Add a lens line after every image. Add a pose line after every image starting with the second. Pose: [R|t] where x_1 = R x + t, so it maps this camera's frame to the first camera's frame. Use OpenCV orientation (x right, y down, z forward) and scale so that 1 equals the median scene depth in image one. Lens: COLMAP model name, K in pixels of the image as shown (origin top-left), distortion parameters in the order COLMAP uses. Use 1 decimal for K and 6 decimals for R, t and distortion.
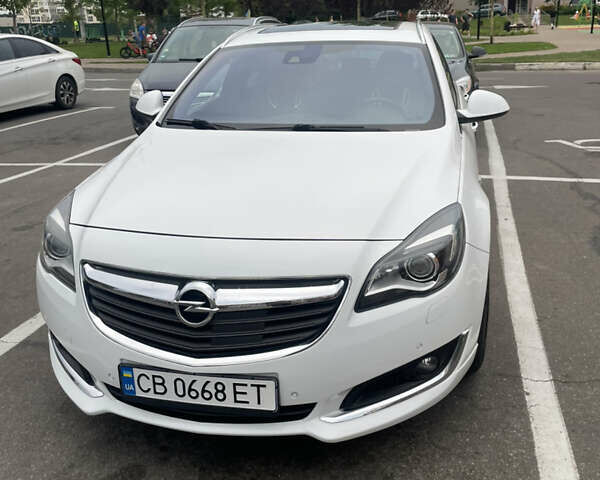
lens RADIAL K [[599.4, 0, 307.3], [0, 599.4, 246.6], [0, 0, 1]] dist [0.111282, -0.160559]
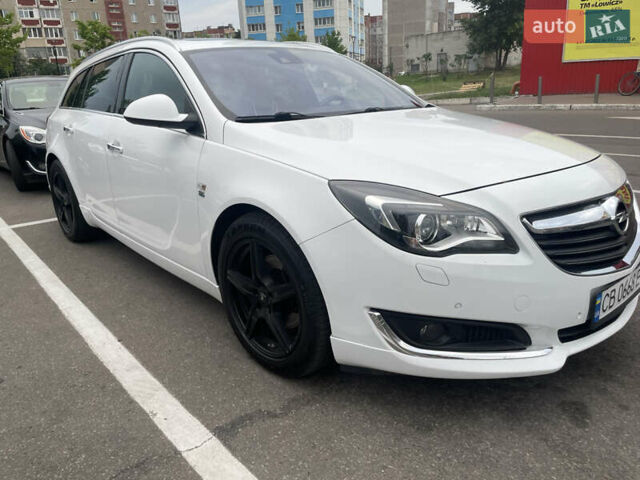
lens RADIAL K [[480.9, 0, 317.4], [0, 480.9, 244.9], [0, 0, 1]] dist [0.085948, -0.114571]
pose [[0.592078, -0.245490, 0.767579, -1.201136], [0.297316, 0.951823, 0.075078, -0.087222], [-0.749030, 0.183762, 0.636542, 0.811277]]
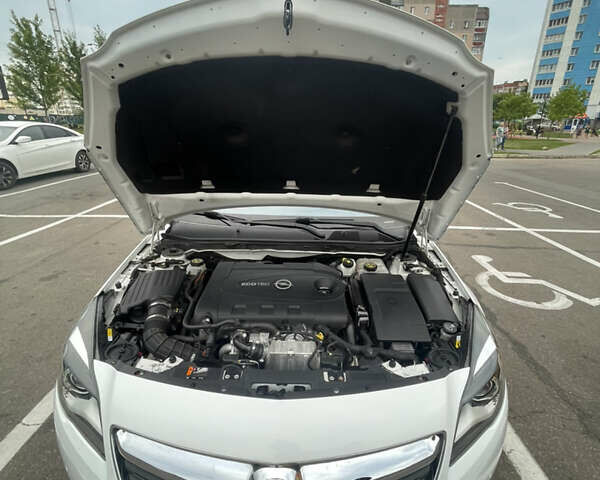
lens RADIAL K [[320.0, 0, 300.0], [0, 320.0, 240.0], [0, 0, 1]] dist [-0.002497, -0.000077]
pose [[0.976512, -0.024610, 0.214052, -0.224792], [0.025668, 0.999668, -0.002166, -0.230453], [-0.213928, 0.007609, 0.976820, 0.555934]]
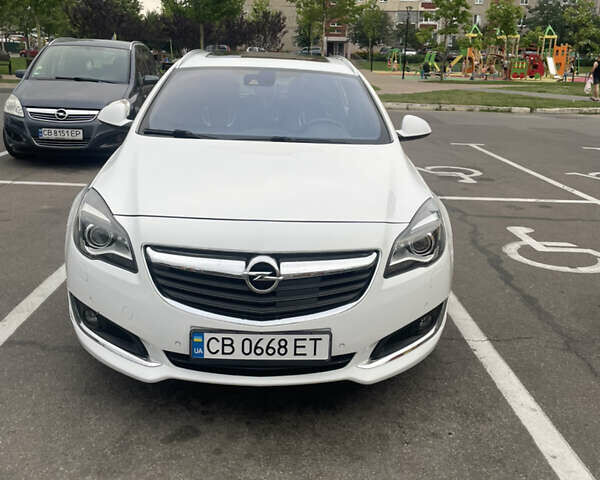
lens RADIAL K [[597.6, 0, 300.0], [0, 597.6, 240.0], [0, 0, 1]] dist [0.115062, -0.158650]
pose [[0.963919, -0.014628, 0.265794, -0.411916], [0.030223, 0.998046, -0.054679, 0.090266], [-0.264474, 0.060740, 0.962478, -0.168444]]
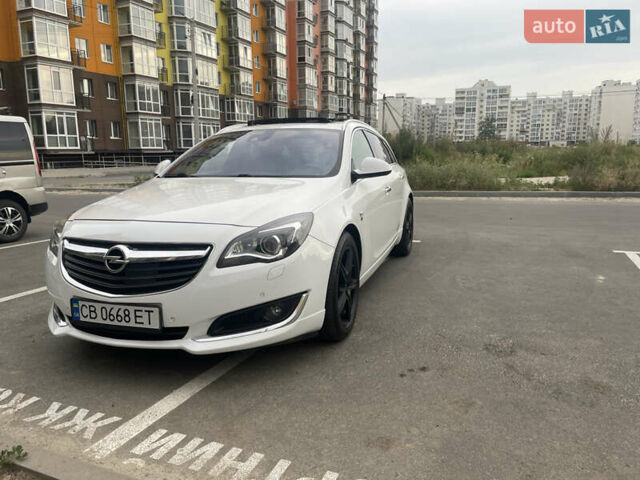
lens RADIAL K [[480.9, 0, 317.4], [0, 480.9, 244.9], [0, 0, 1]] dist [0.085948, -0.114571]
pose [[0.993938, 0.026102, -0.106800, 0.453454], [-0.043391, 0.985685, -0.162917, 0.235089], [0.101019, 0.166564, 0.980842, -0.196330]]
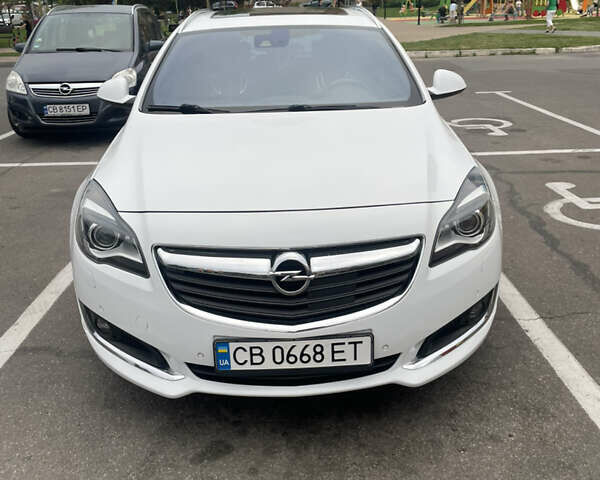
lens RADIAL K [[599.4, 0, 307.3], [0, 599.4, 246.6], [0, 0, 1]] dist [0.111282, -0.160559]
pose [[0.966936, -0.089752, 0.238704, -0.386522], [0.086748, 0.995963, 0.023083, 0.025732], [-0.239812, -0.001612, 0.970818, -0.023146]]
